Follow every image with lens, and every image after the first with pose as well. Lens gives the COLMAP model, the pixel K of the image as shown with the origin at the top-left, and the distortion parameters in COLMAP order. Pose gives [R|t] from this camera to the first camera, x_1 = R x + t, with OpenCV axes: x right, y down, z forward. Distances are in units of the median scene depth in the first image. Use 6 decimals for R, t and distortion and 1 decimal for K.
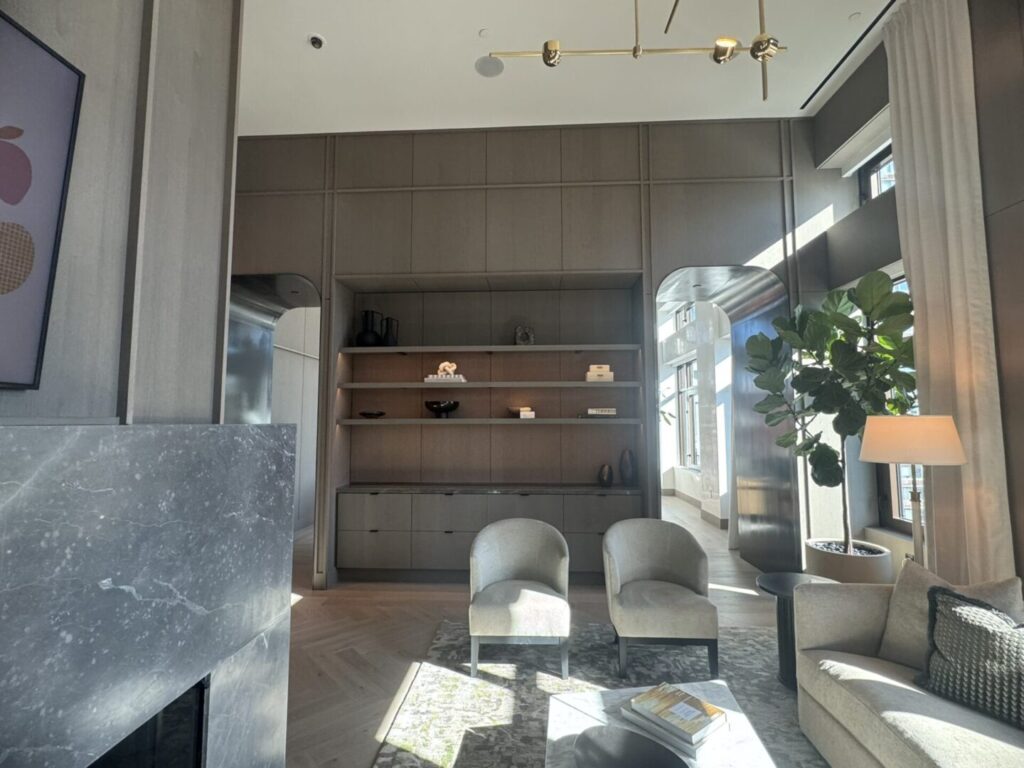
lens RADIAL K [[477.4, 0, 512.4], [0, 477.4, 384.5], [0, 0, 1]] dist [0.000554, 0.000251]
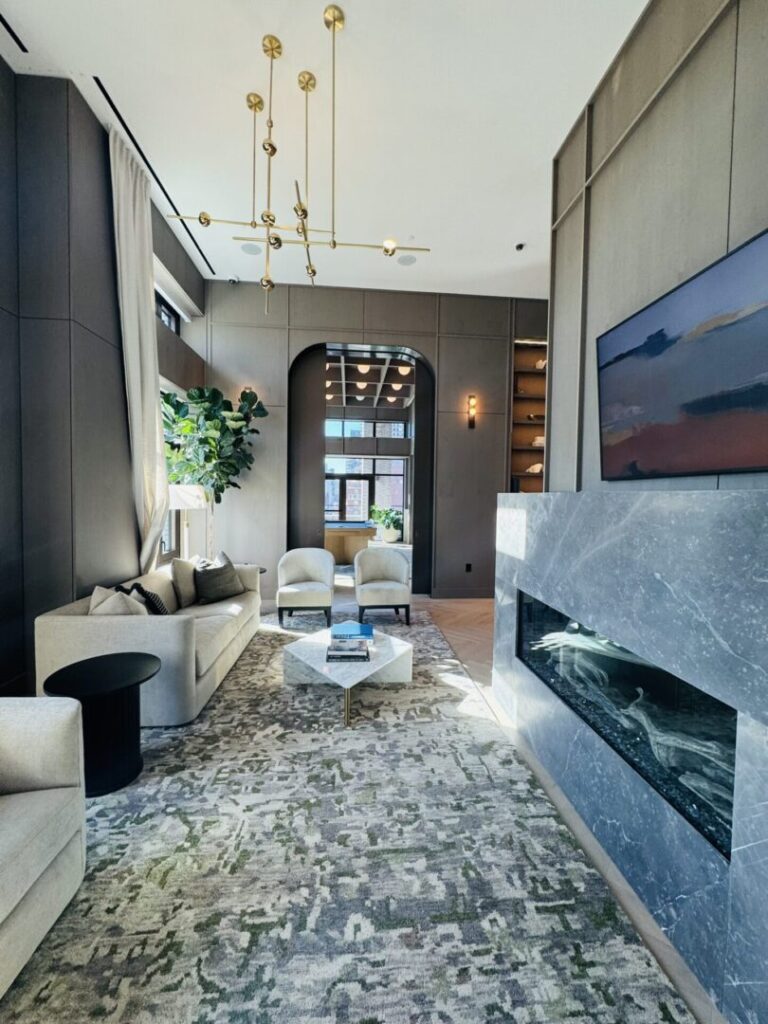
lens RADIAL K [[408.2, 0, 383.3], [0, 408.2, 510.5], [0, 0, 1]] dist [-0.000636, -0.000604]
pose [[-0.990570, -0.007254, -0.136819, 0.326958], [-0.001361, 0.999069, -0.043117, 0.177046], [0.137004, -0.042525, -0.989657, 1.857778]]
